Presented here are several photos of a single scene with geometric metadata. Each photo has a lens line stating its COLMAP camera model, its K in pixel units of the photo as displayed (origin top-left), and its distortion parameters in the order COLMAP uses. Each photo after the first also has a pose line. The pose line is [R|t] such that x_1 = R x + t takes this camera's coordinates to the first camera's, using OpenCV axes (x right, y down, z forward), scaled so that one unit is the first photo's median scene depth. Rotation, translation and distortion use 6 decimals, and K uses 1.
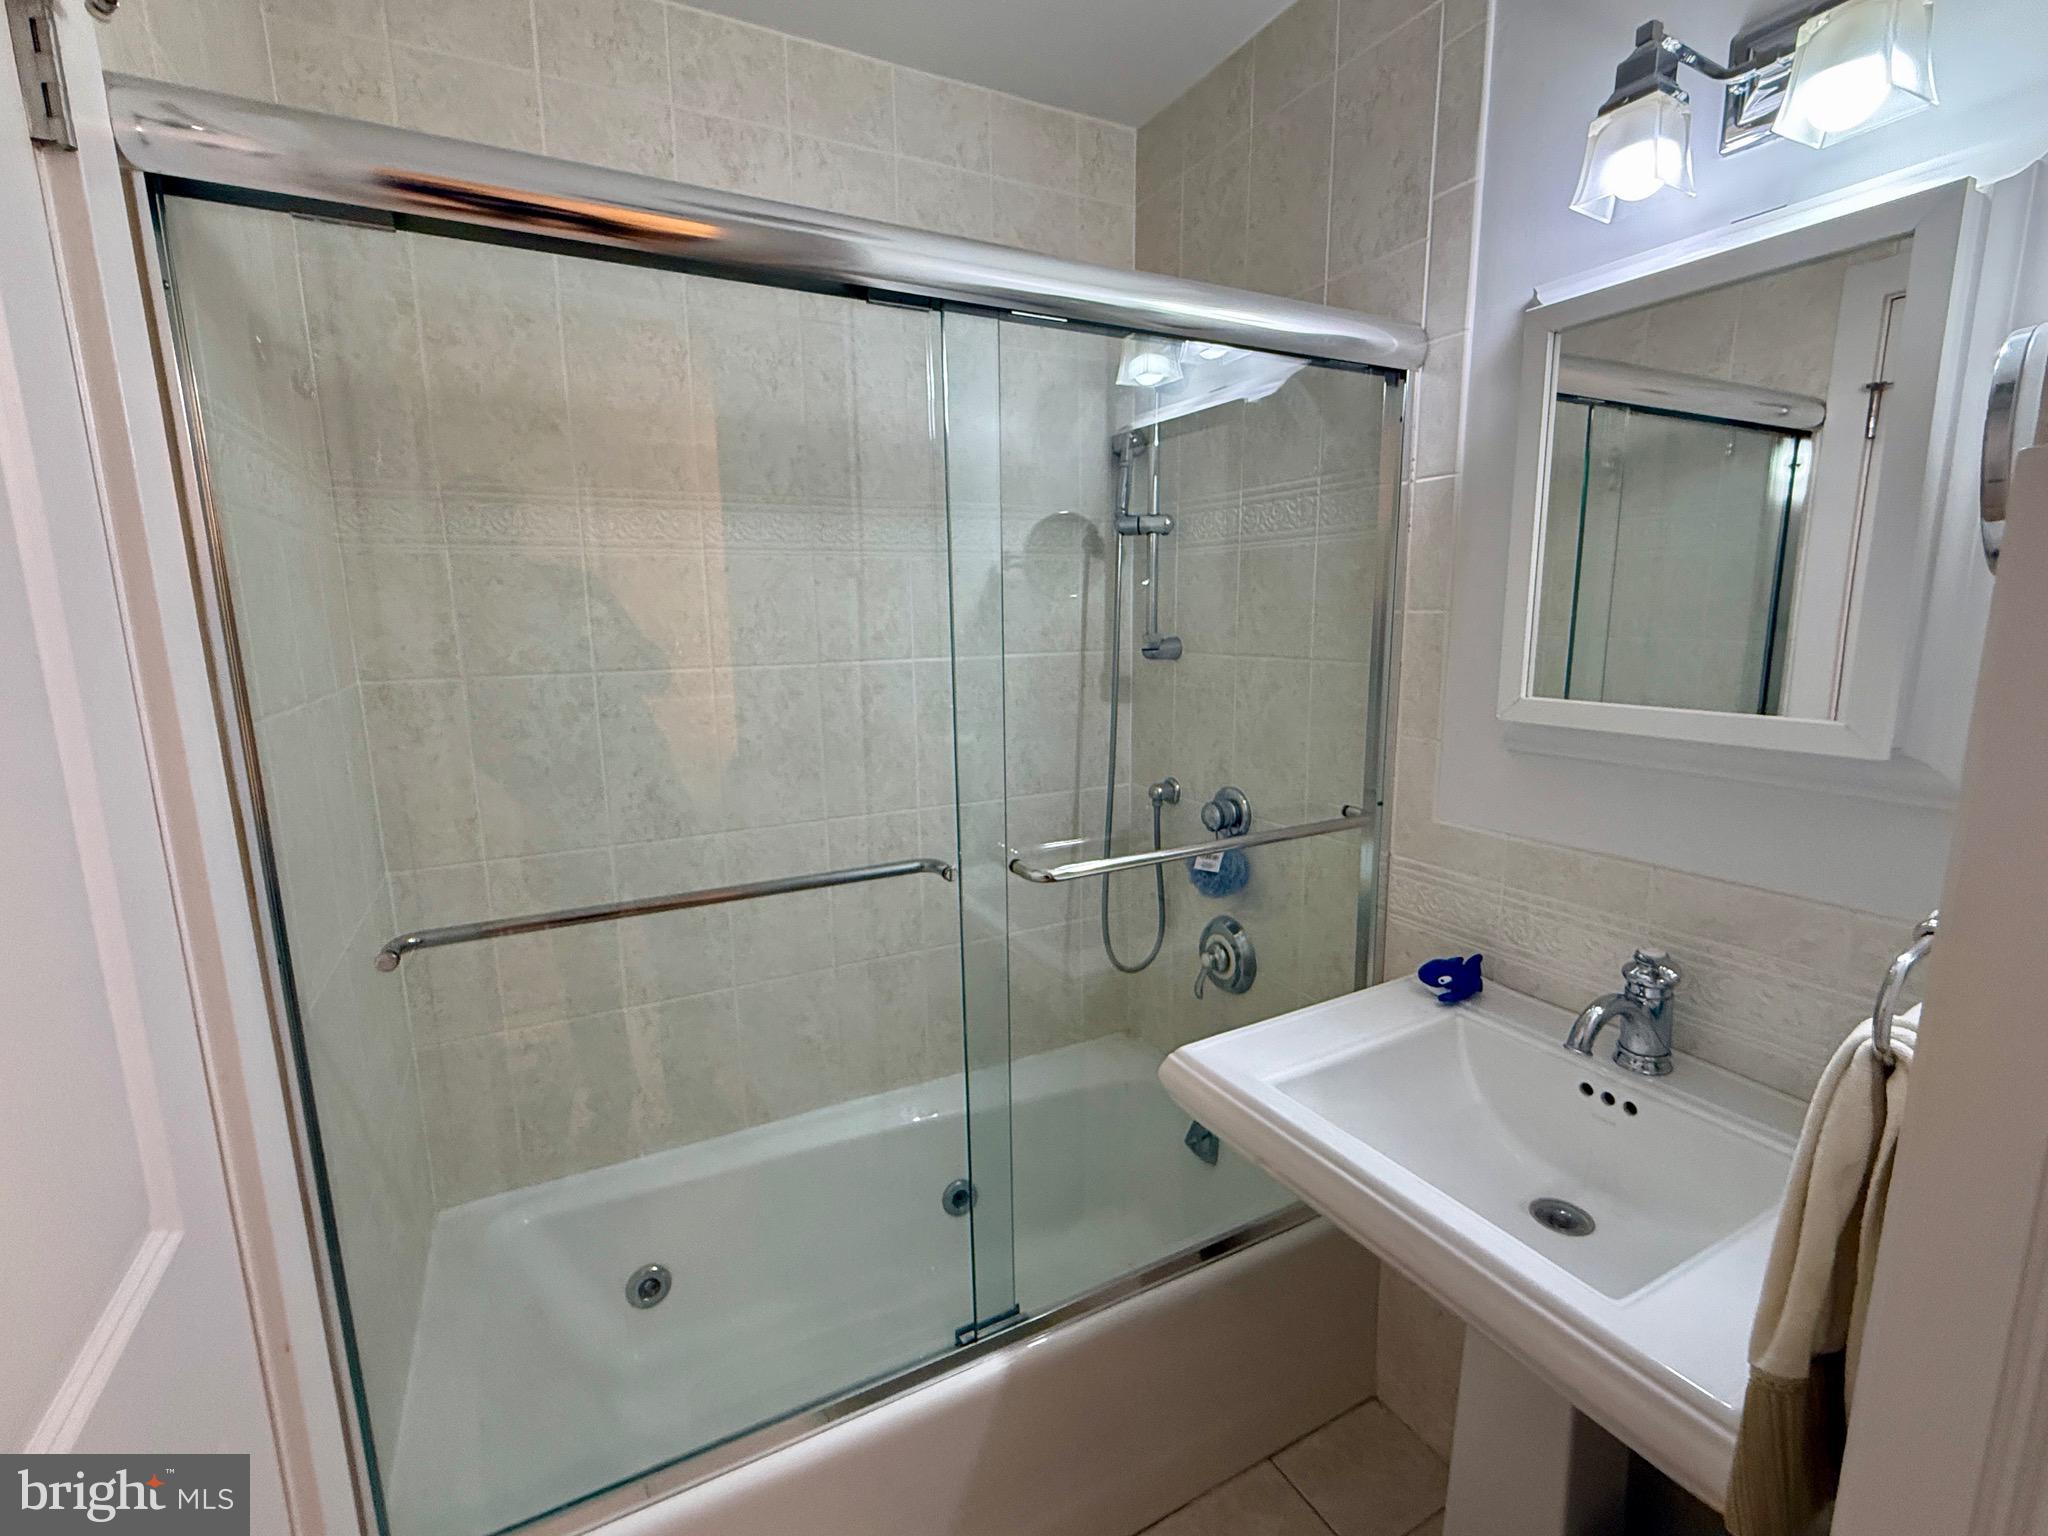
lens RADIAL K [[913.0, 0, 1035.7], [0, 913.0, 769.6], [0, 0, 1]] dist [0.000322, -0.000663]
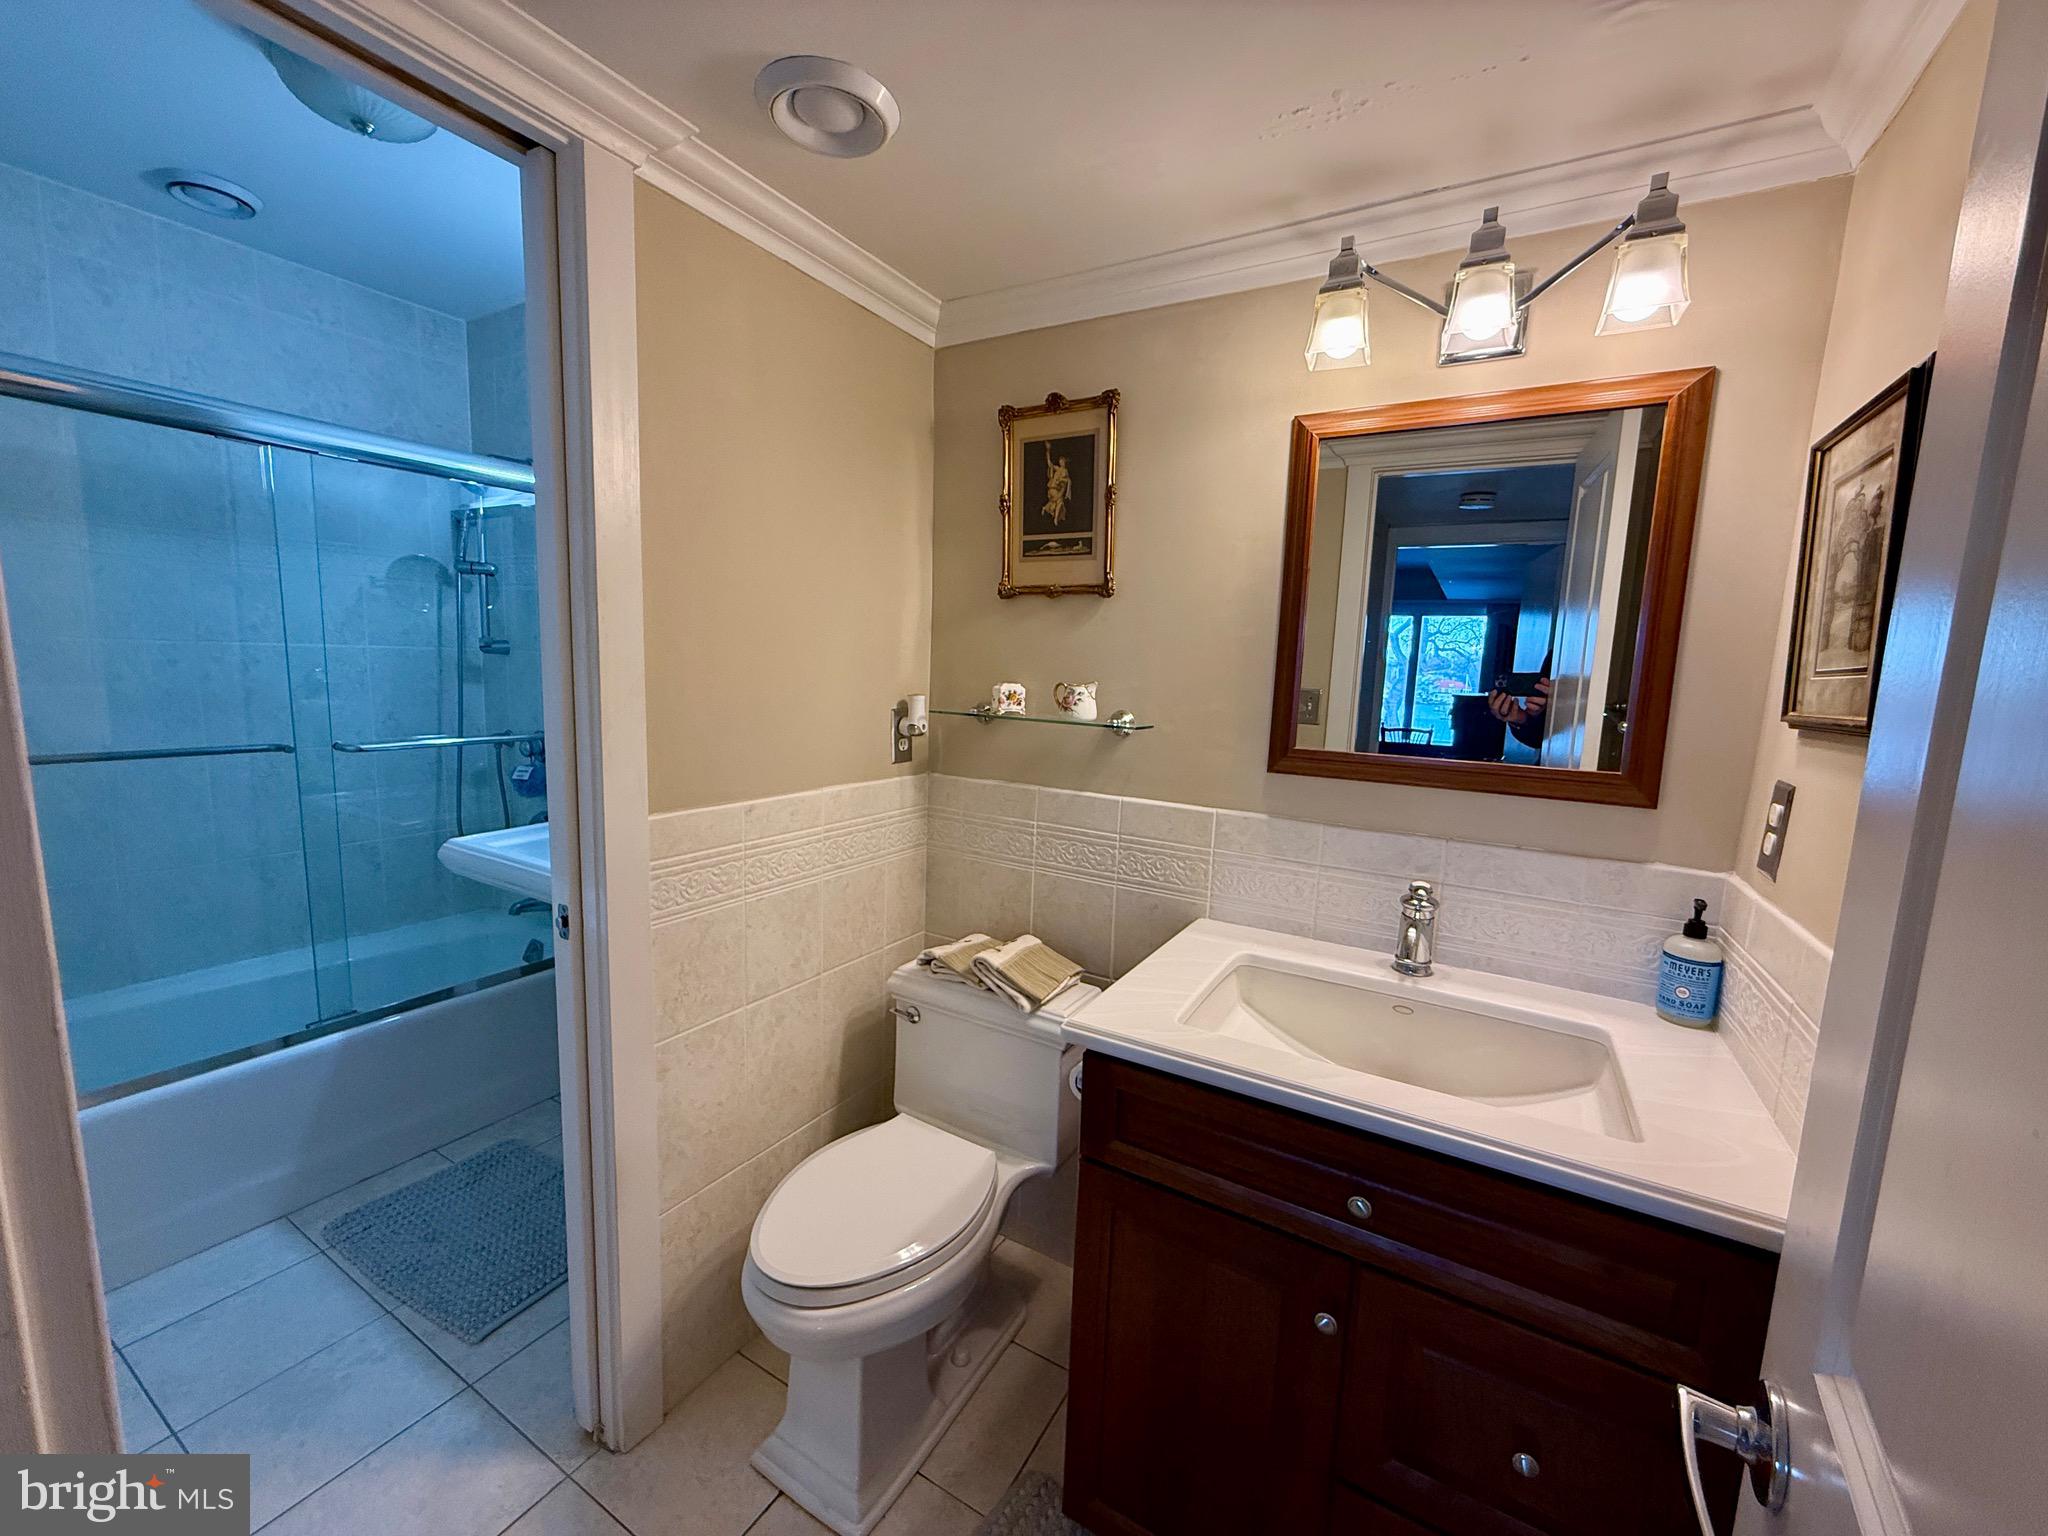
lens RADIAL K [[813.5, 0, 1025.7], [0, 813.5, 775.5], [0, 0, 1]] dist [0.000725, -0.000371]
pose [[0.857777, -0.021874, 0.513556, 0.249886], [0.040588, 0.998857, -0.025247, 0.205562], [-0.512417, 0.042501, 0.857684, -0.850097]]
